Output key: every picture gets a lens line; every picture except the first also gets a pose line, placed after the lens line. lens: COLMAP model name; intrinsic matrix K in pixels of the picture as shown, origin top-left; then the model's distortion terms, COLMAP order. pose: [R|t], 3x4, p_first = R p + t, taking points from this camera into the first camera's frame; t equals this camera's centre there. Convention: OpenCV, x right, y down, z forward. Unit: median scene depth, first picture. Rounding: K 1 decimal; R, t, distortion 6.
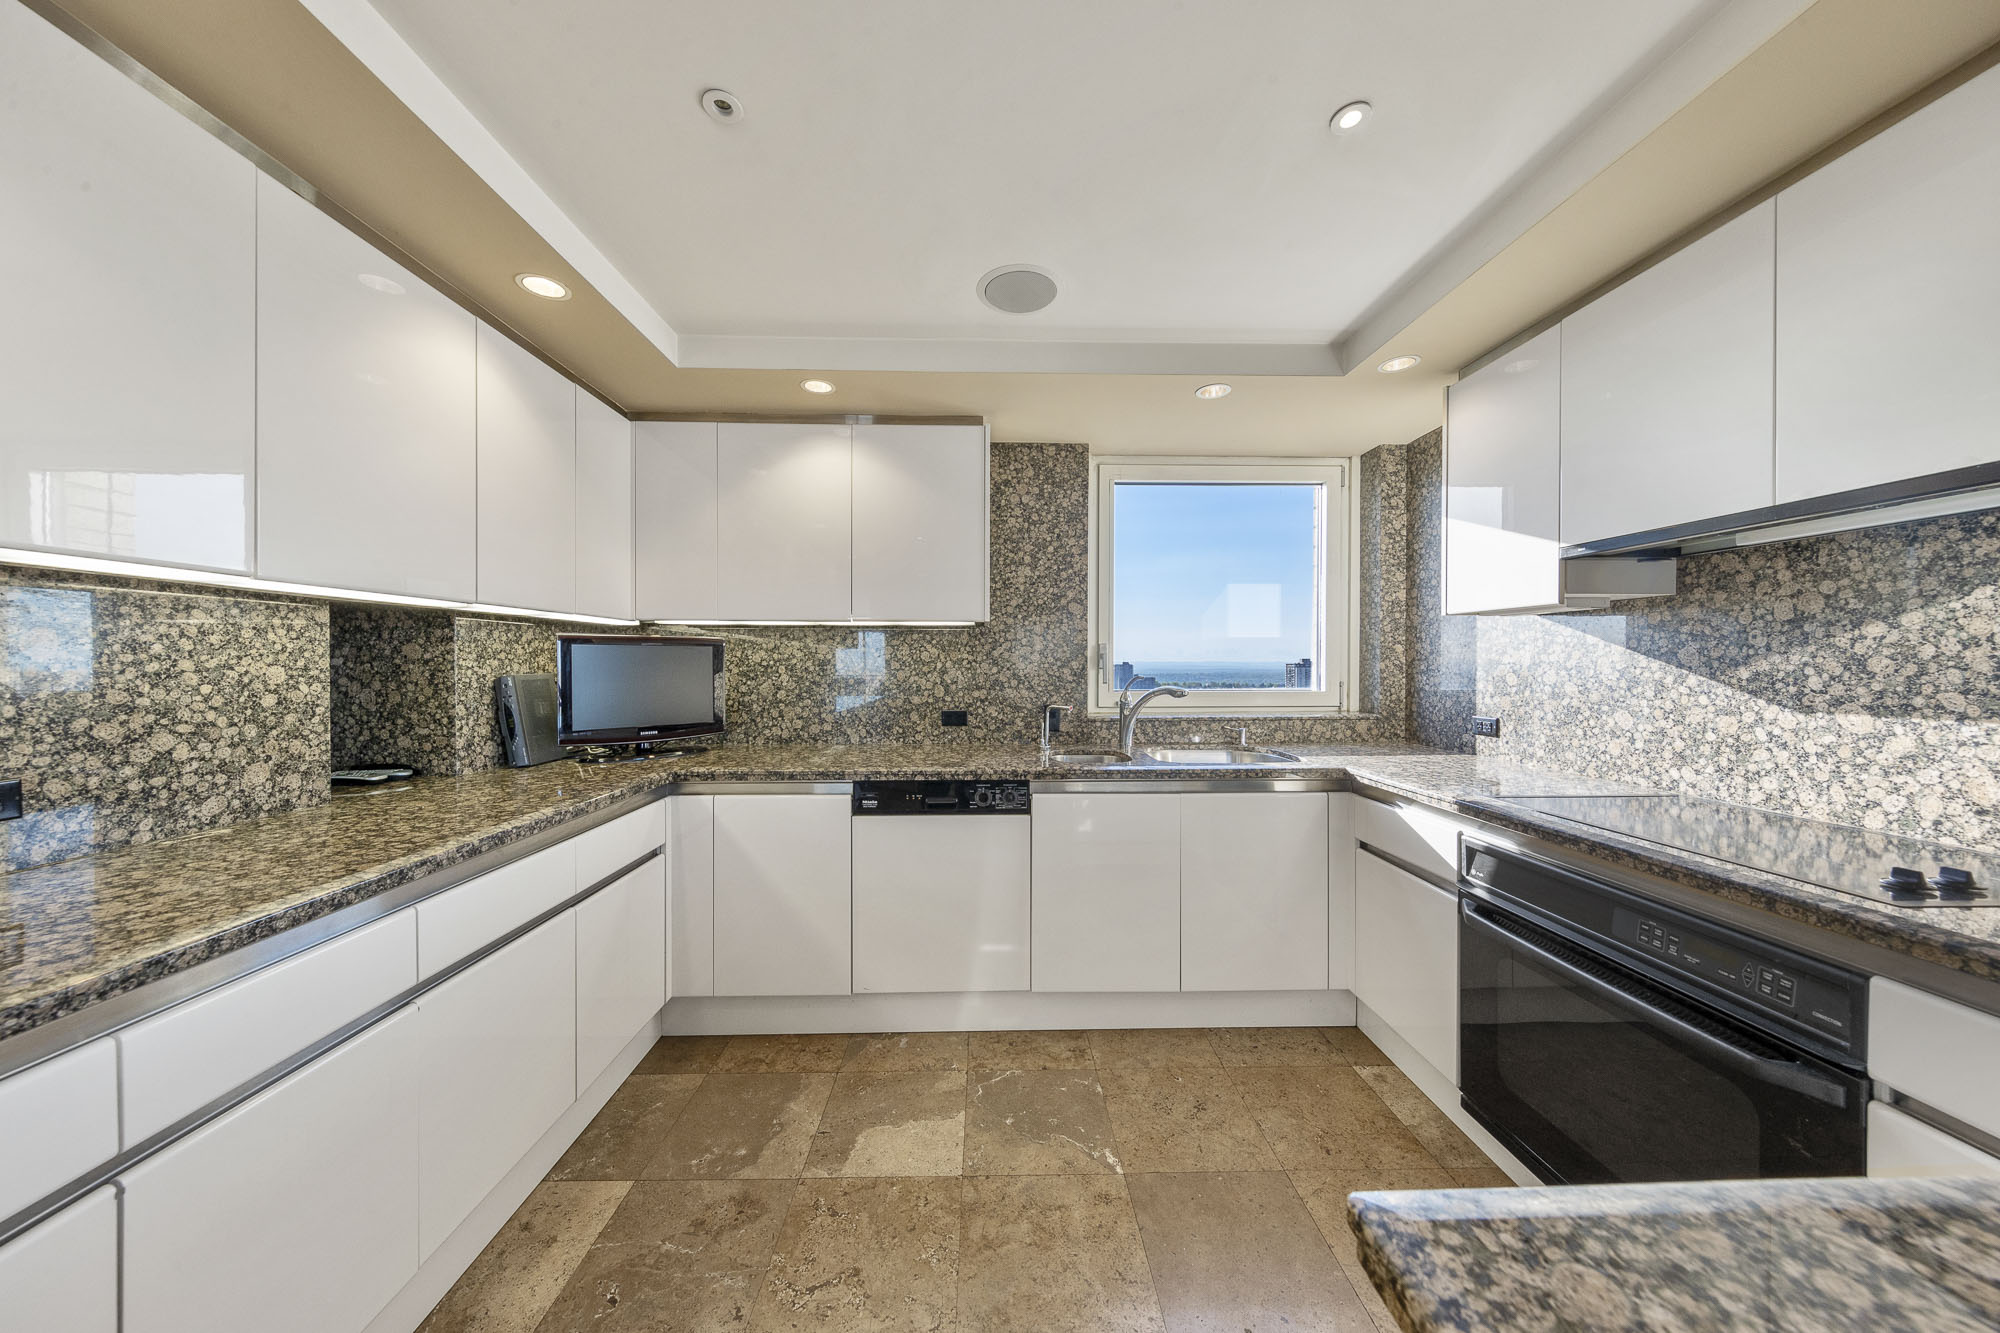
lens RADIAL K [[632.7, 0, 995.0], [0, 632.7, 666.2], [0, 0, 1]] dist [0.006541, -0.001943]
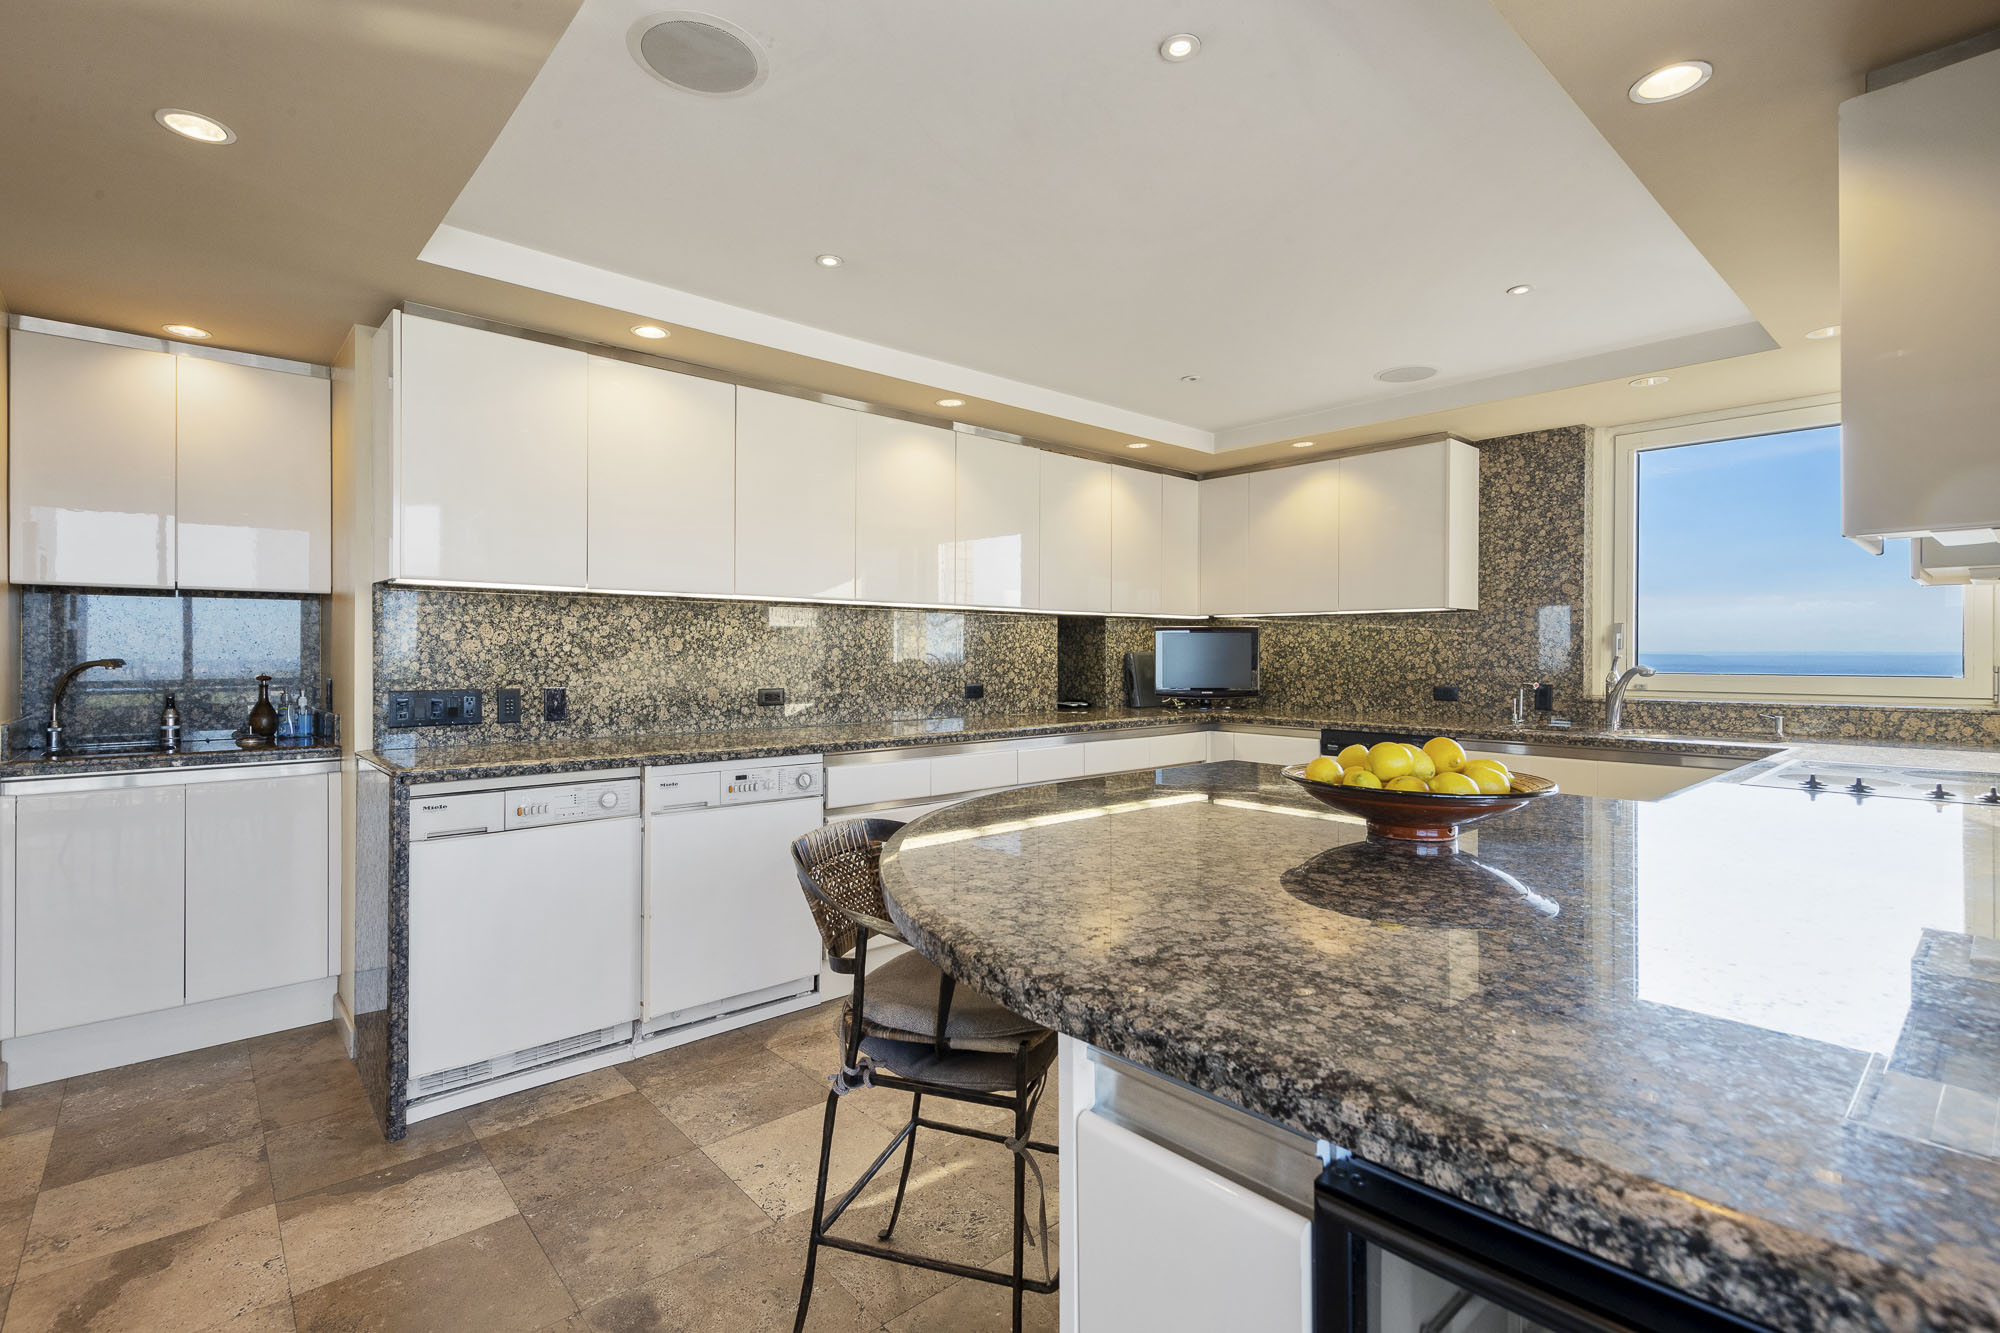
lens RADIAL K [[917.8, 0, 1001.6], [0, 917.8, 660.7], [0, 0, 1]] dist [0.001946, -0.000329]
pose [[0.654724, 0.007871, -0.755827, 0.812867], [-0.005959, 0.999968, 0.005252, 0.025576], [0.755844, 0.001065, 0.654751, -0.813749]]
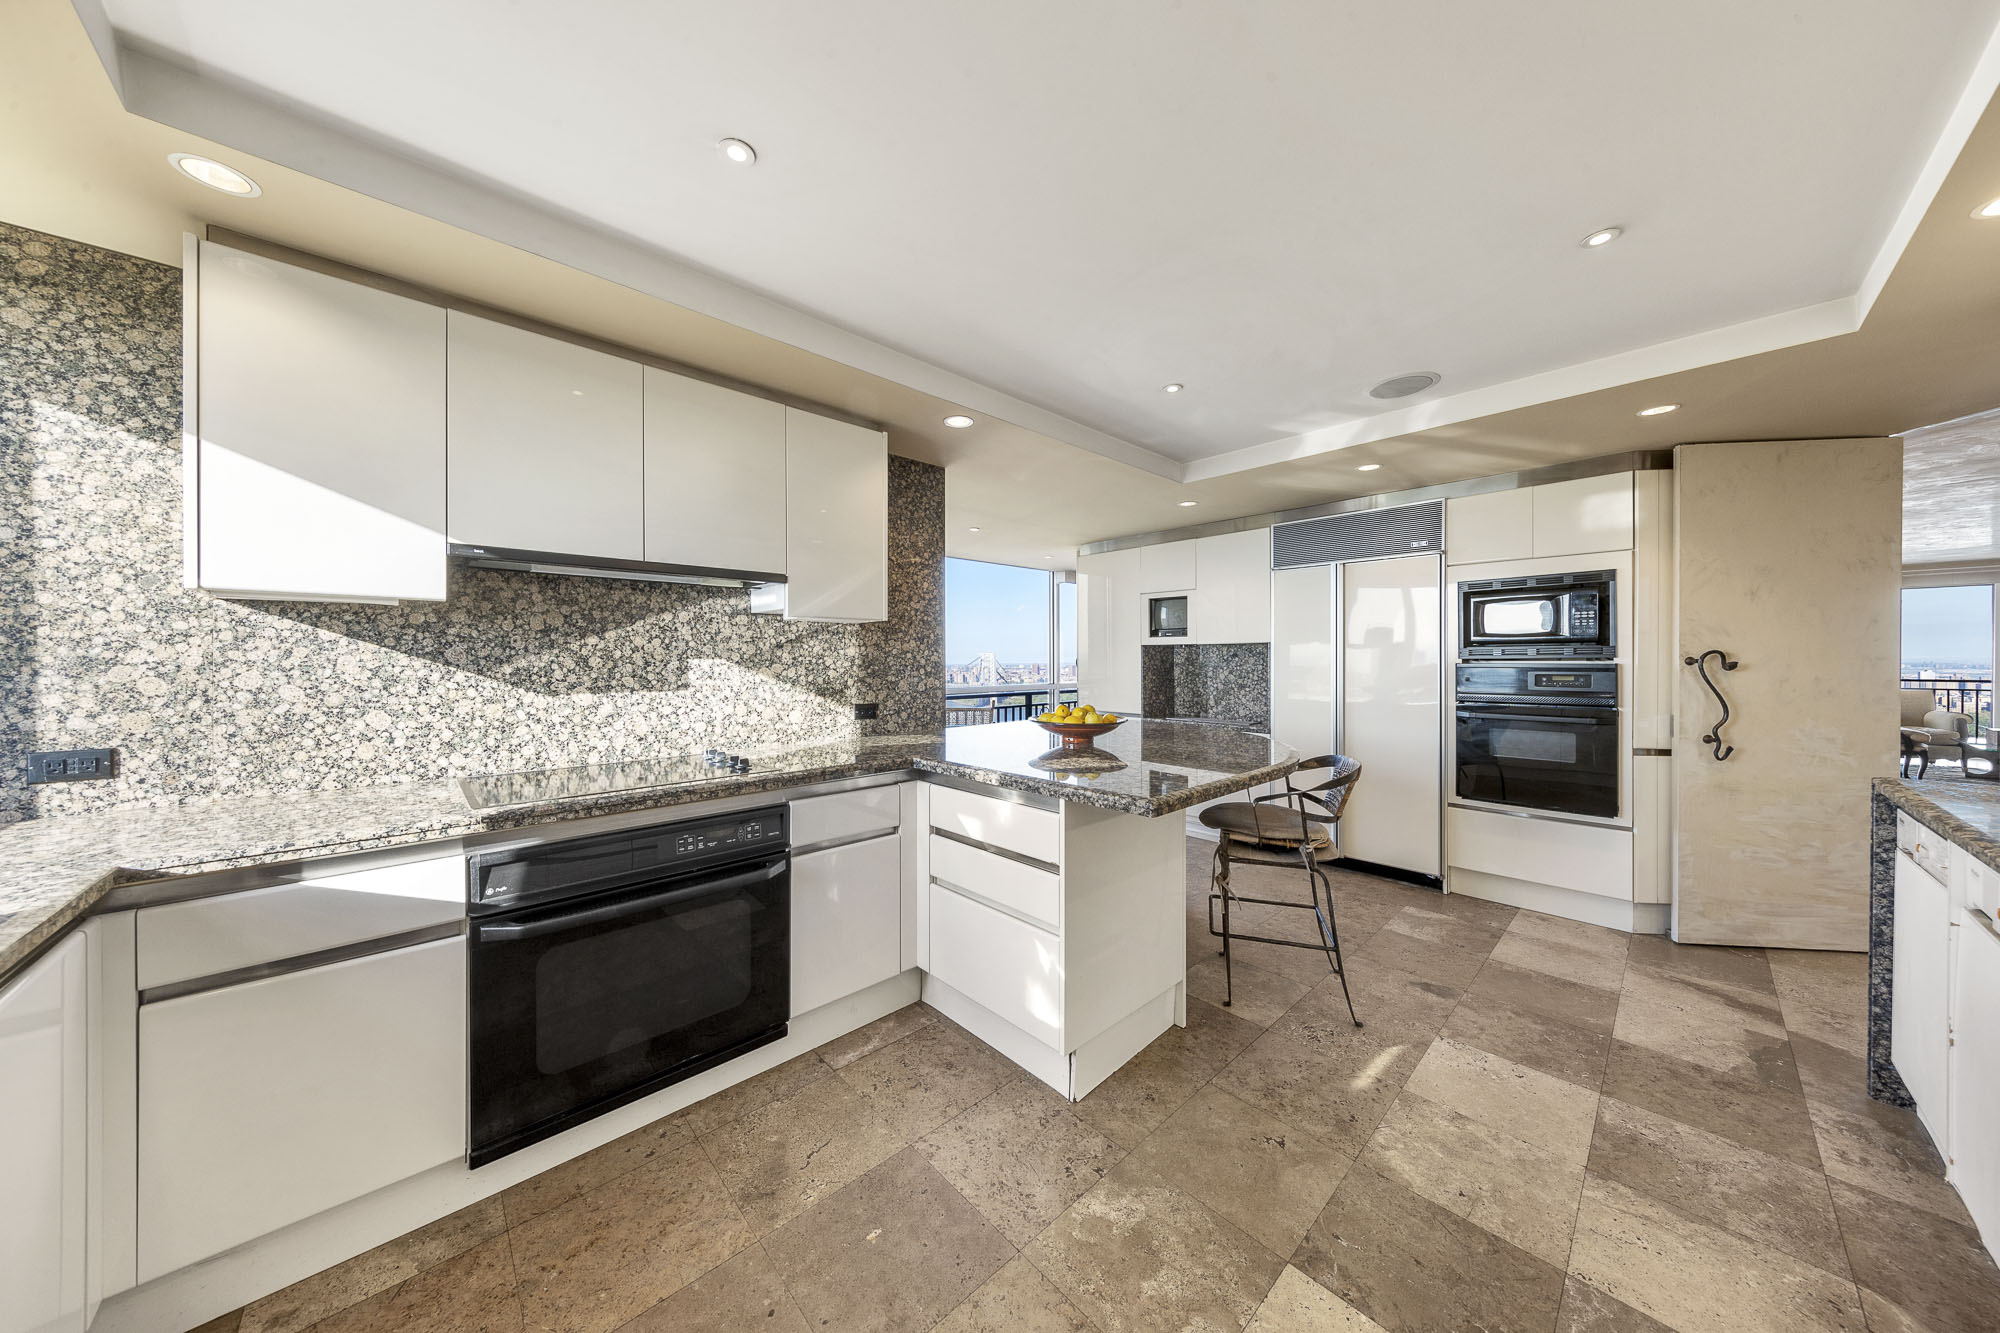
lens RADIAL K [[632.7, 0, 998.2], [0, 632.7, 659.2], [0, 0, 1]] dist [0.006541, -0.001943]
pose [[-0.668290, 0.001951, 0.743899, -0.303621], [0.007430, 0.999964, 0.004052, -0.004698], [-0.743864, 0.008236, -0.668280, 0.789626]]
